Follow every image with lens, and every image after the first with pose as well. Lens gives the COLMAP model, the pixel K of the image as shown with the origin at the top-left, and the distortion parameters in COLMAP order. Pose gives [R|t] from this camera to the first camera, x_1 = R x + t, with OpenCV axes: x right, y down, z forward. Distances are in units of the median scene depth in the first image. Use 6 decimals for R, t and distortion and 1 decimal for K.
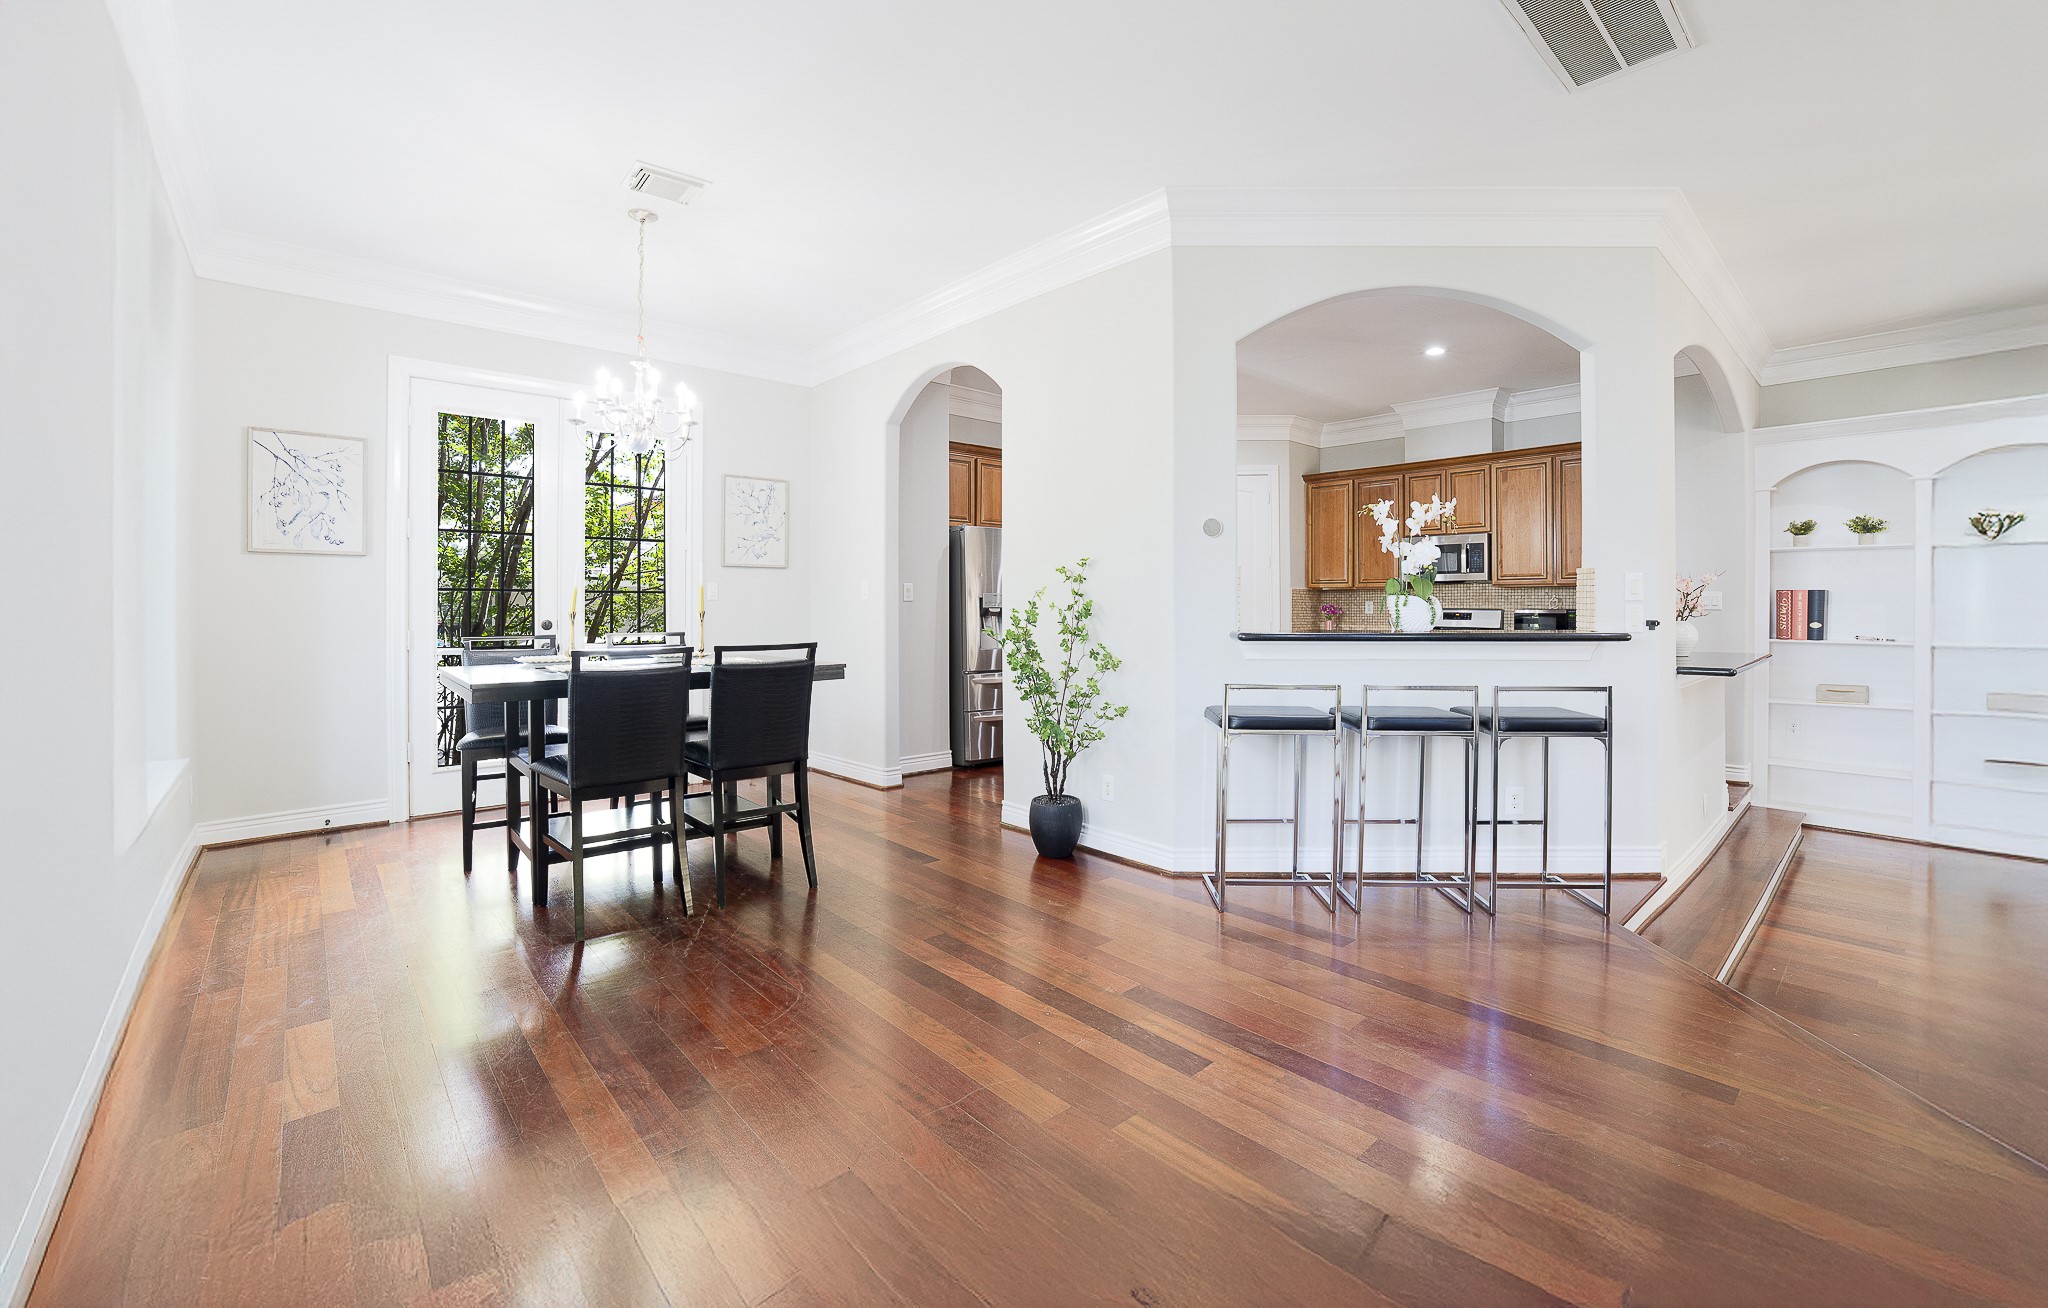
lens RADIAL K [[904.0, 0, 1025.2], [0, 904.0, 609.1], [0, 0, 1]] dist [0.000009, -0.000002]
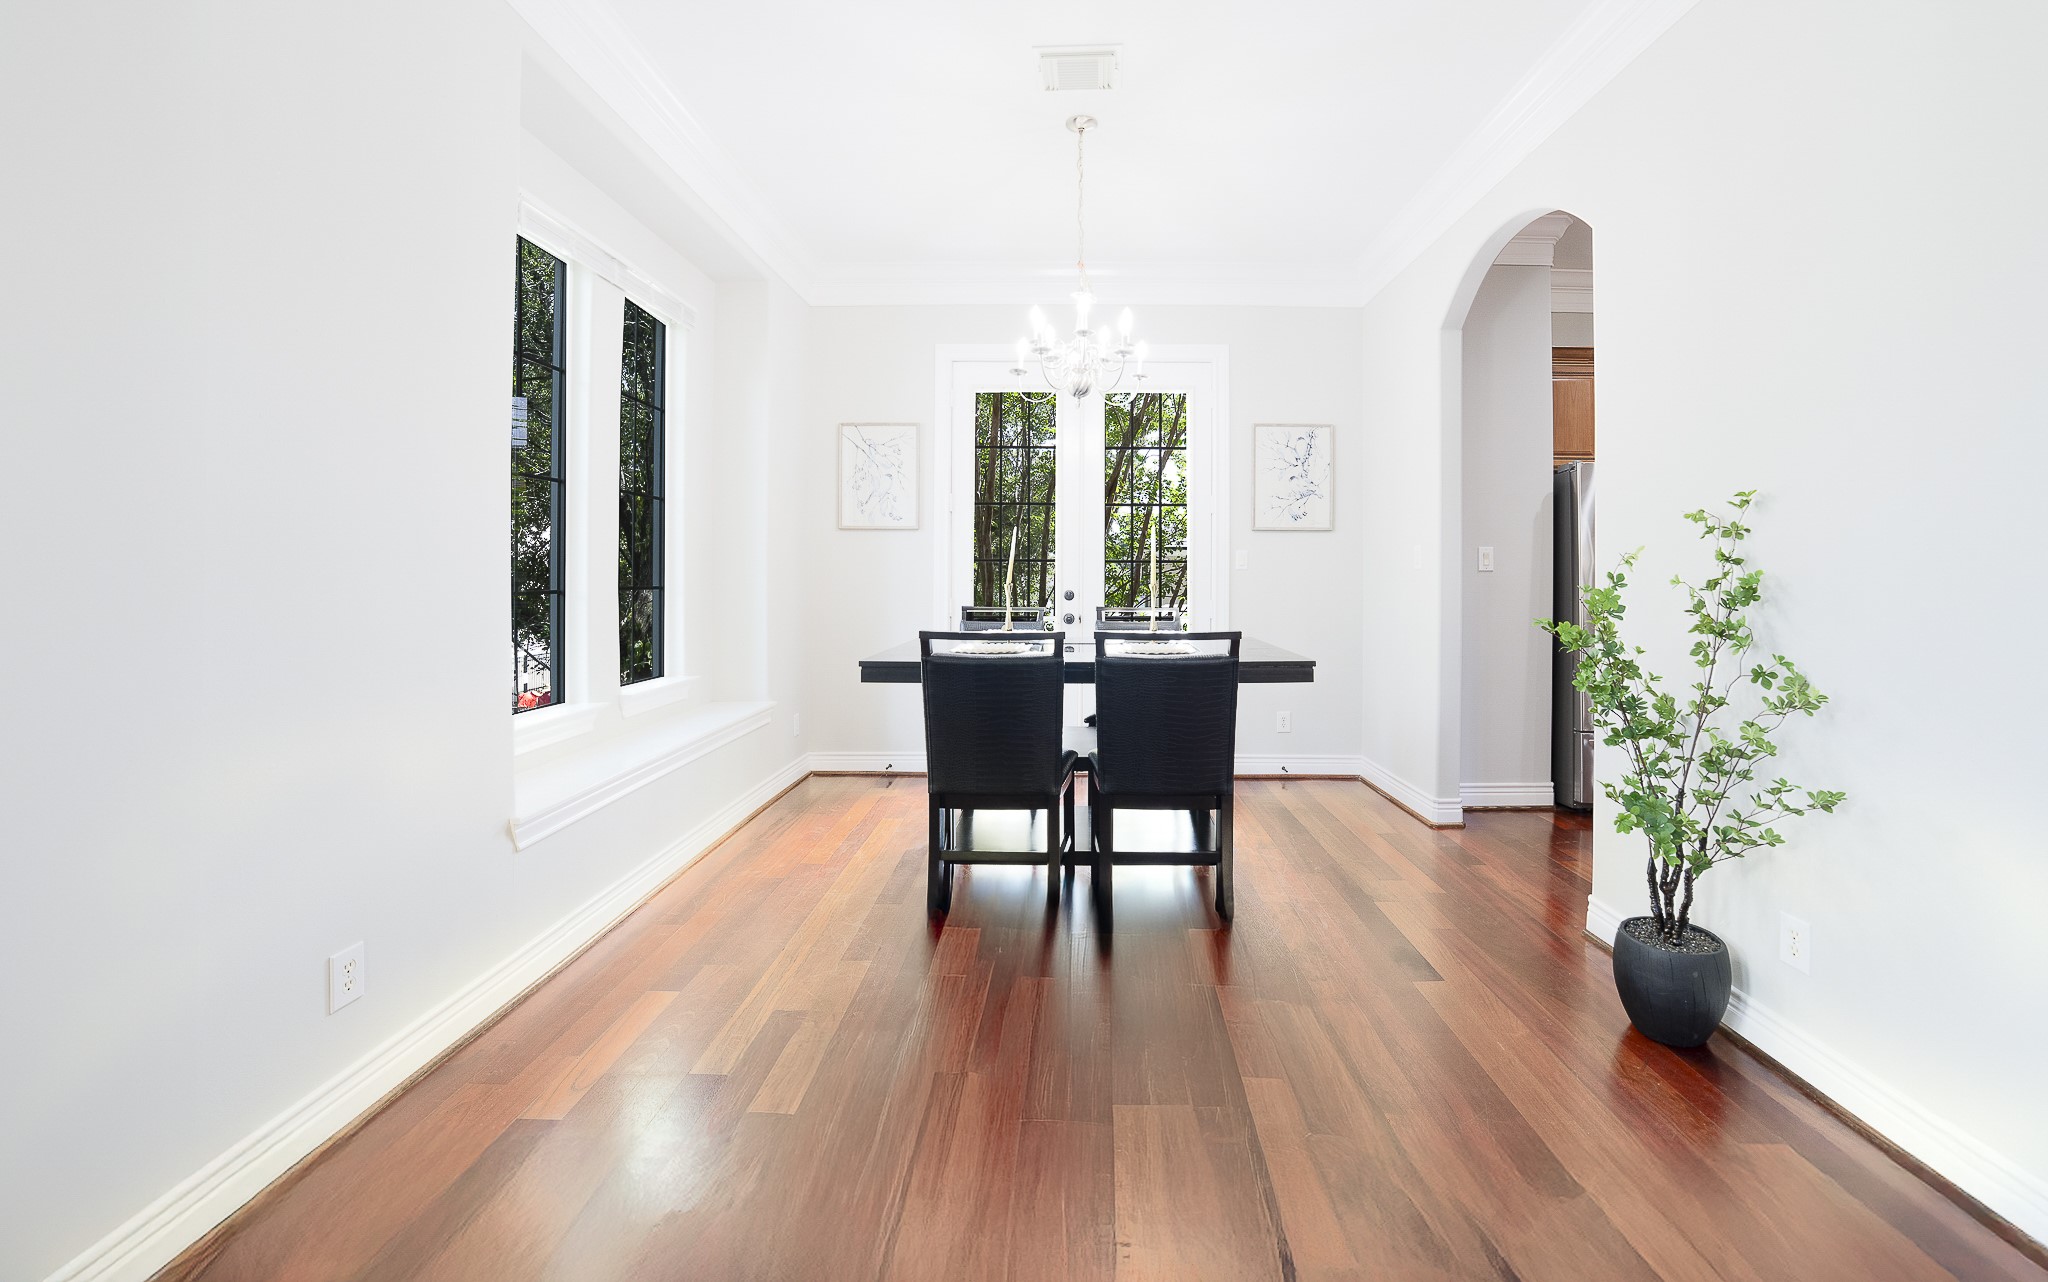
lens RADIAL K [[864.8, 0, 1026.3], [0, 864.8, 572.4], [0, 0, 1]] dist [-0.057598, 0.024345]
pose [[0.743374, 0.002329, -0.668872, 0.081323], [-0.005607, 0.999981, -0.002750, -0.005219], [0.668853, 0.005794, 0.743372, 0.351817]]
